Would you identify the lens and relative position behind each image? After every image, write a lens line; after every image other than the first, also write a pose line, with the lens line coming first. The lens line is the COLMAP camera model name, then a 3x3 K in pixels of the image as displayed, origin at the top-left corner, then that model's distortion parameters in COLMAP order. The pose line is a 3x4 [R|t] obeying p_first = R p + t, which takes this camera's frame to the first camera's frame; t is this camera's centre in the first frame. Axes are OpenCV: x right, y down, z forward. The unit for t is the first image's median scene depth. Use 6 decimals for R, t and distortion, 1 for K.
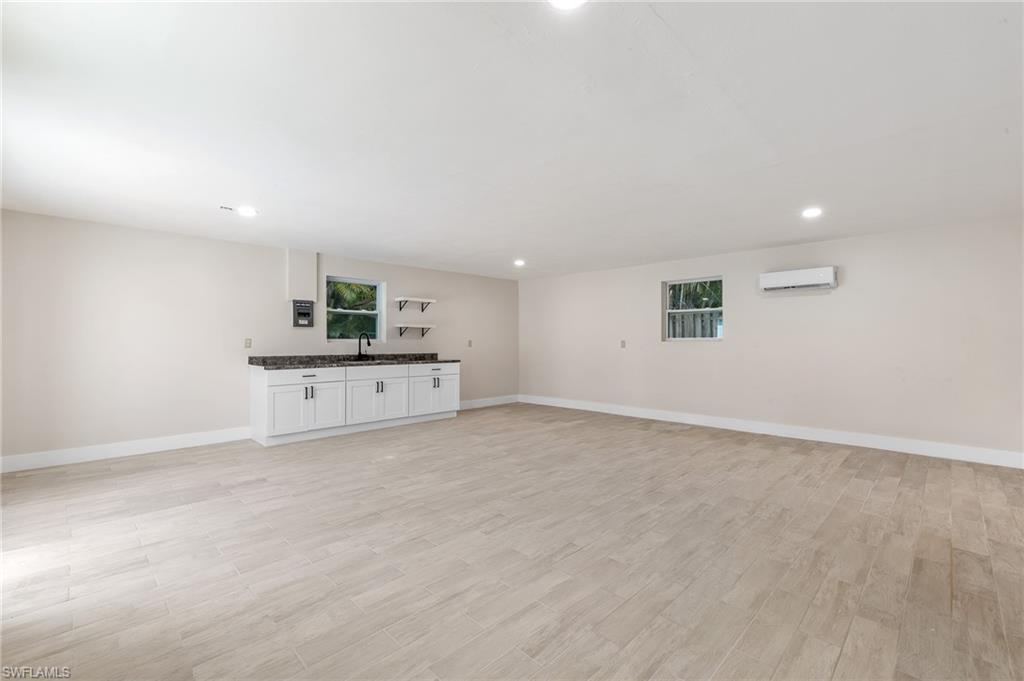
lens RADIAL K [[429.7, 0, 512.0], [0, 429.7, 340.5], [0, 0, 1]] dist [0.002626, -0.000259]
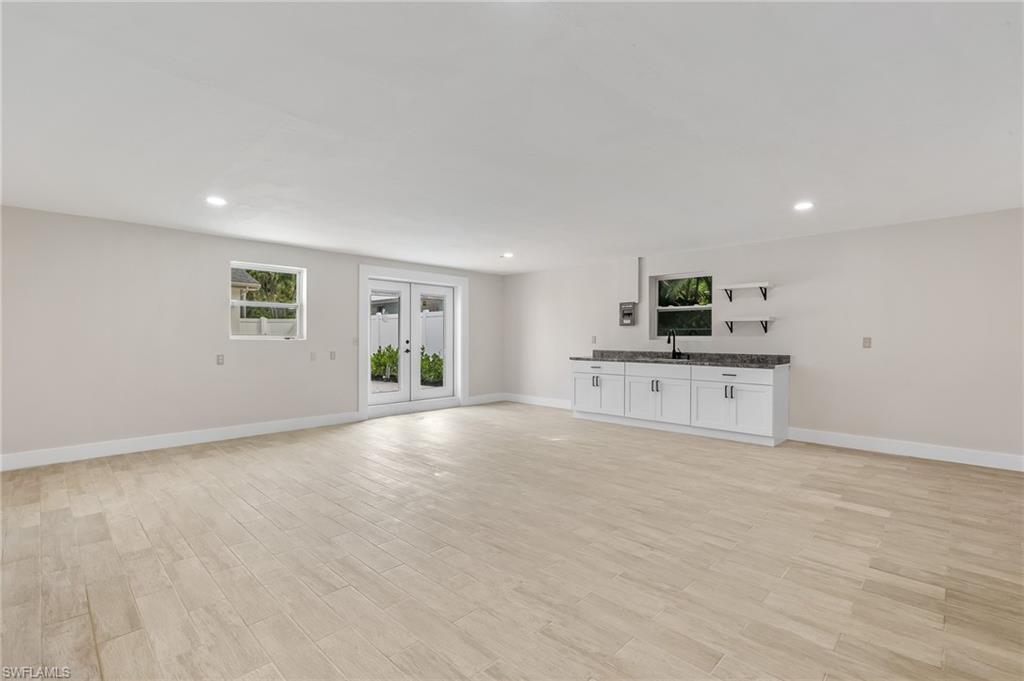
lens RADIAL K [[453.2, 0, 512.0], [0, 453.2, 340.5], [0, 0, 1]] dist [-0.008913, 0.000275]
pose [[0.032277, 0.005843, -0.999462, 0.712394], [-0.000774, 0.999983, 0.005821, 0.000844], [0.999479, 0.000586, 0.032281, 0.665300]]
